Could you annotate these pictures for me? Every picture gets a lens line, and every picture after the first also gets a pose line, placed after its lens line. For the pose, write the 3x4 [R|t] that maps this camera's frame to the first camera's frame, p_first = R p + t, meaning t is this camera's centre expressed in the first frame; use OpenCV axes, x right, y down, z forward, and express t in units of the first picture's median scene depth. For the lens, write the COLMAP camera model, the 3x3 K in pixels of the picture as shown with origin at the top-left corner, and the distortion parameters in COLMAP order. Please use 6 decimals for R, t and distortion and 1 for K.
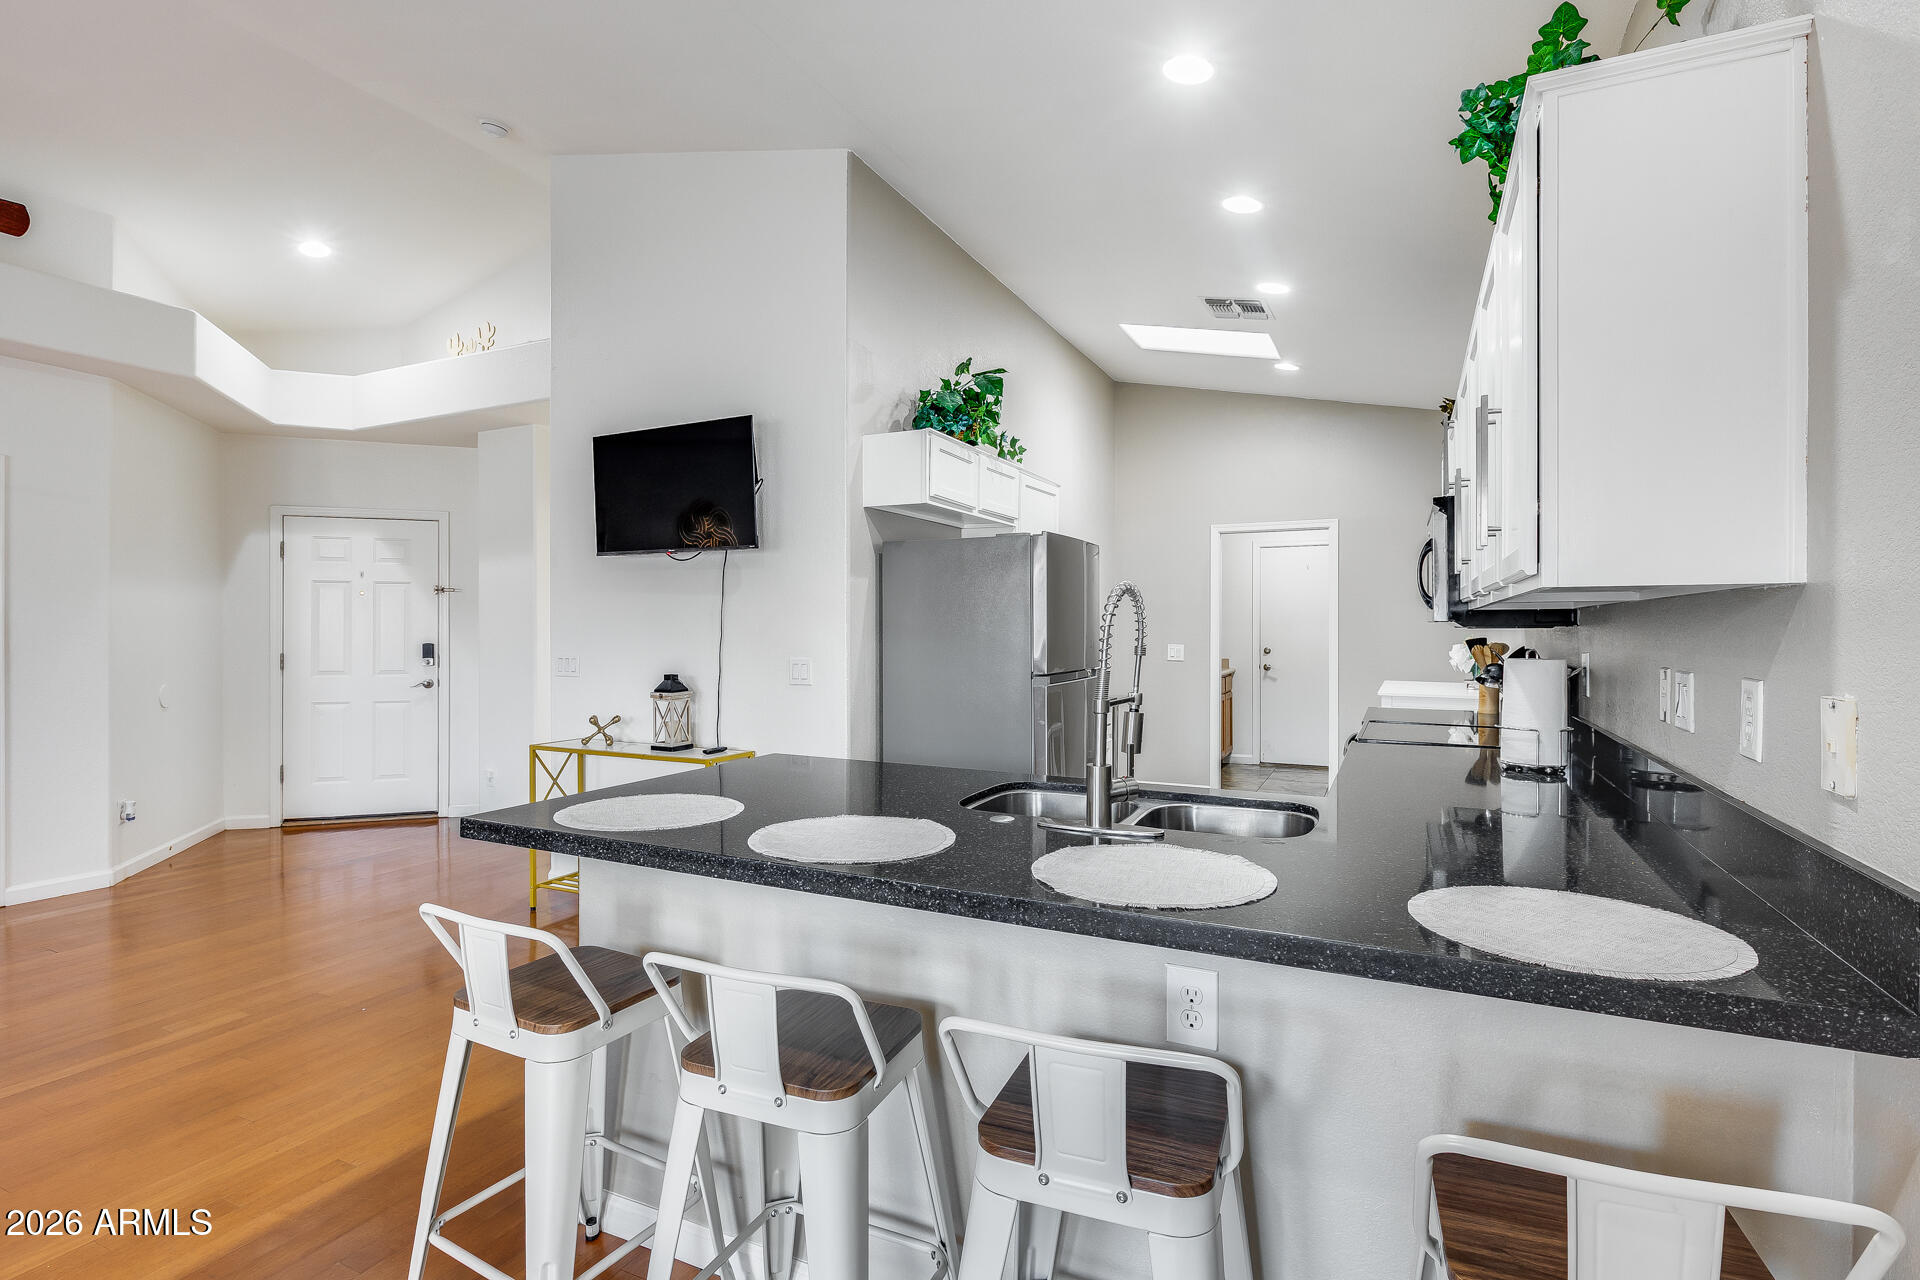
lens RADIAL K [[905.0, 0, 979.4], [0, 905.0, 635.1], [0, 0, 1]] dist [-0.000628, 0.000792]
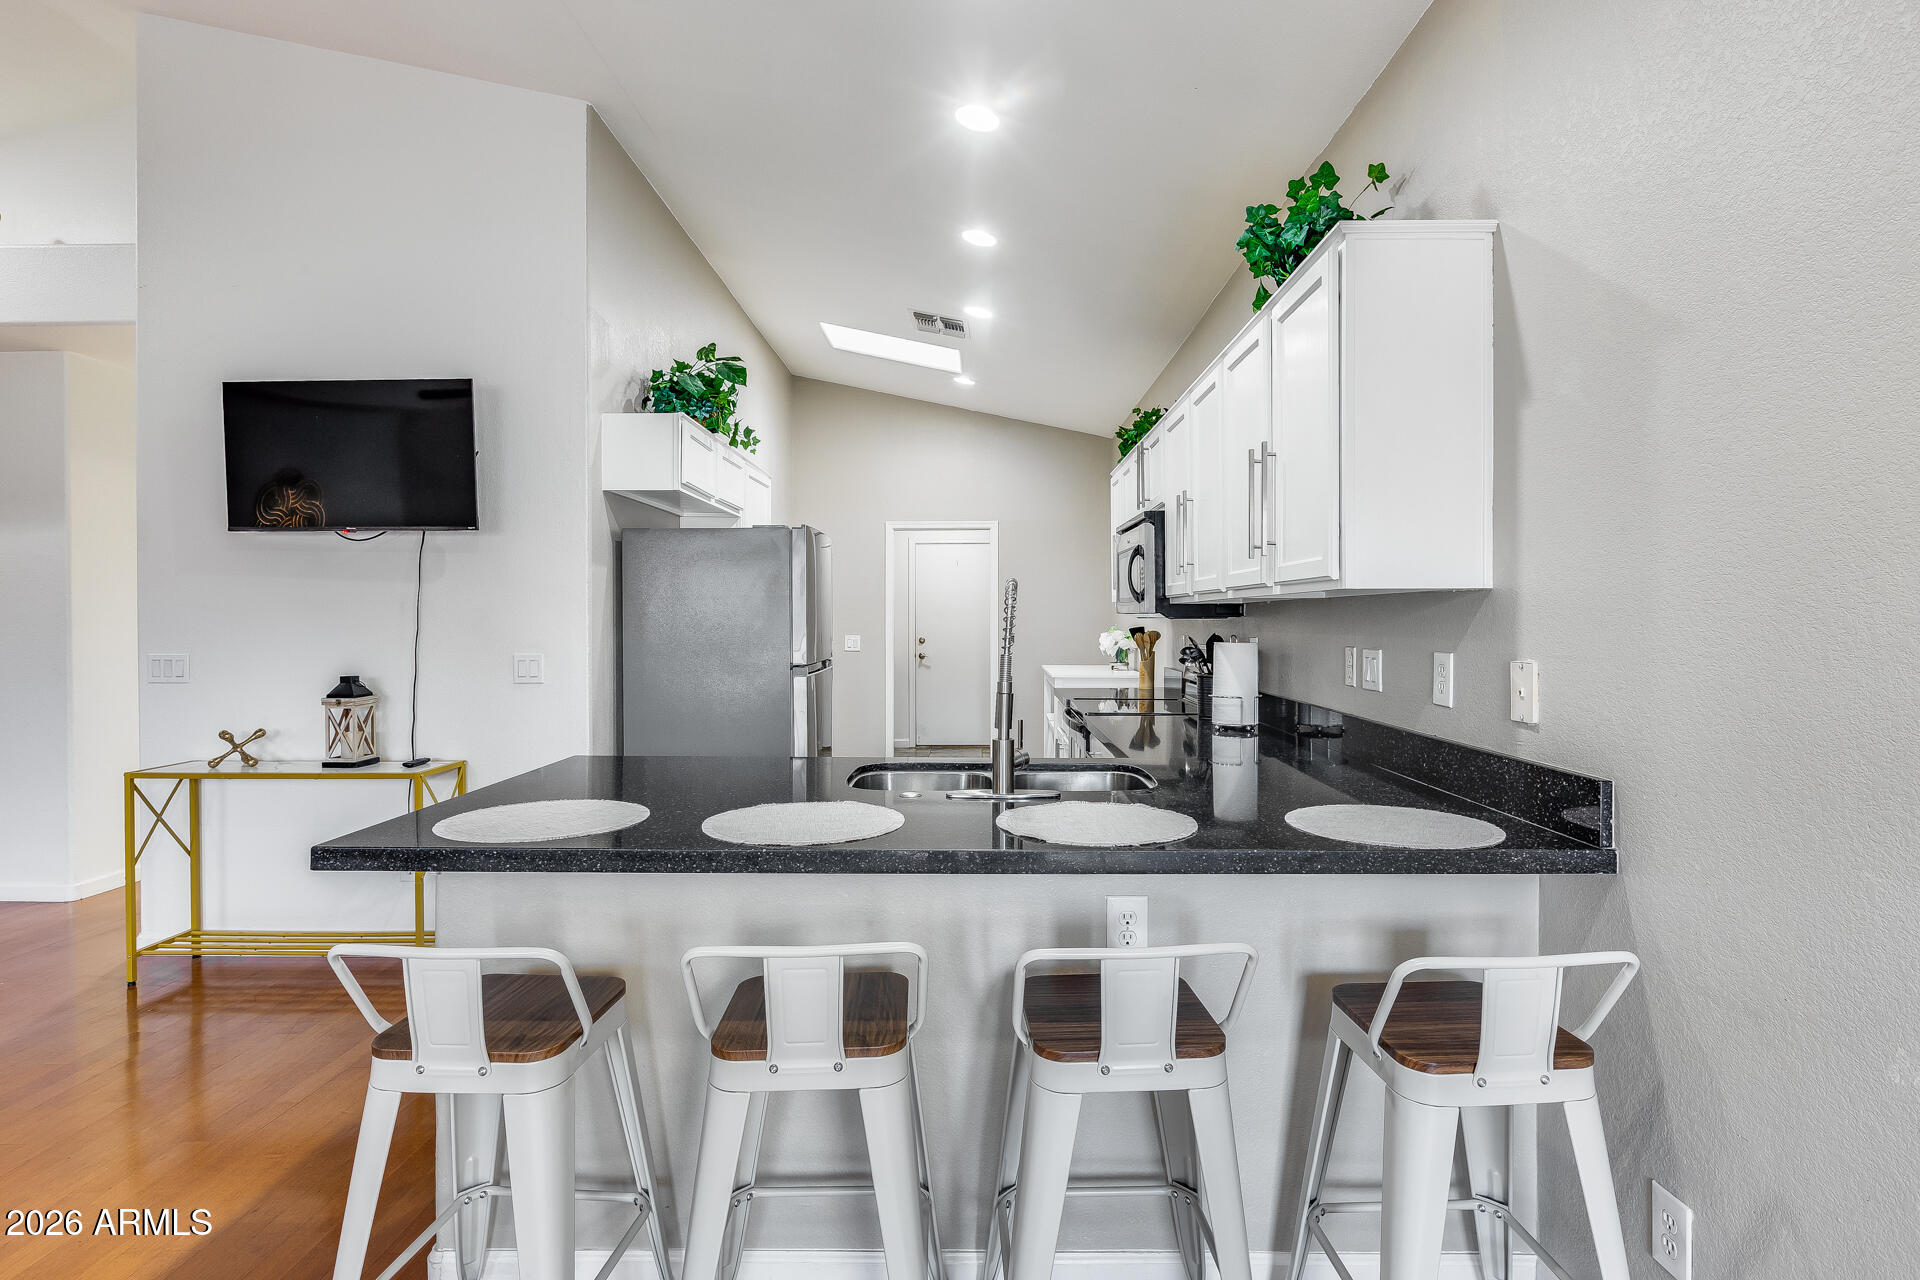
lens RADIAL K [[905.0, 0, 981.1], [0, 905.0, 633.1], [0, 0, 1]] dist [-0.000628, 0.000792]
pose [[0.906851, -0.009218, 0.421350, -0.164191], [0.006163, 0.999944, 0.008611, -0.000159], [-0.421406, -0.005212, 0.906857, -0.009867]]
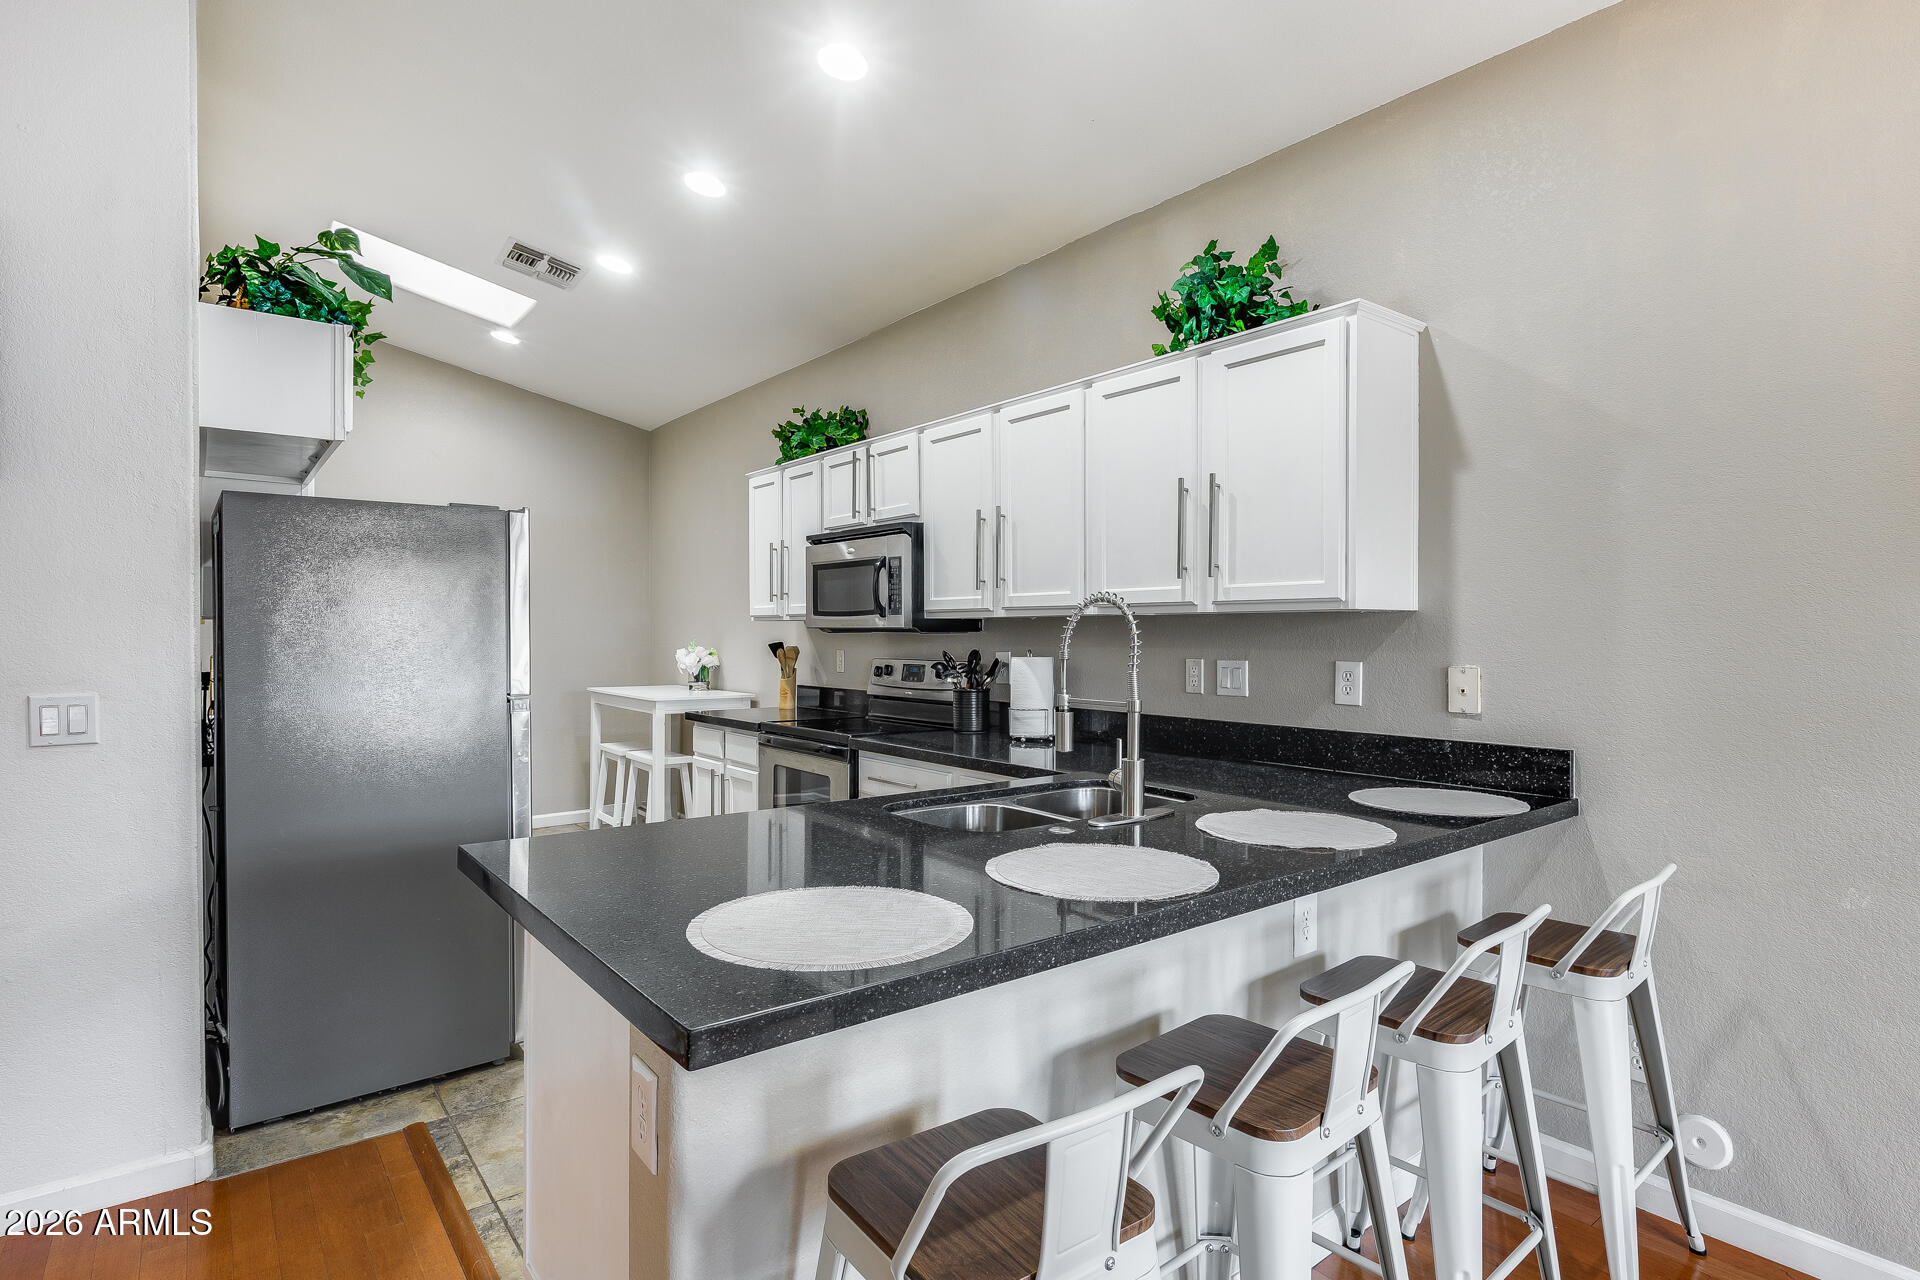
lens RADIAL K [[976.4, 0, 898.5], [0, 976.4, 642.1], [0, 0, 1]] dist [0.002548, -0.002408]
pose [[0.468004, -0.012778, 0.883634, -0.462389], [0.010387, 0.999906, 0.008958, -0.006196], [-0.883665, 0.004986, 0.468093, 0.310330]]
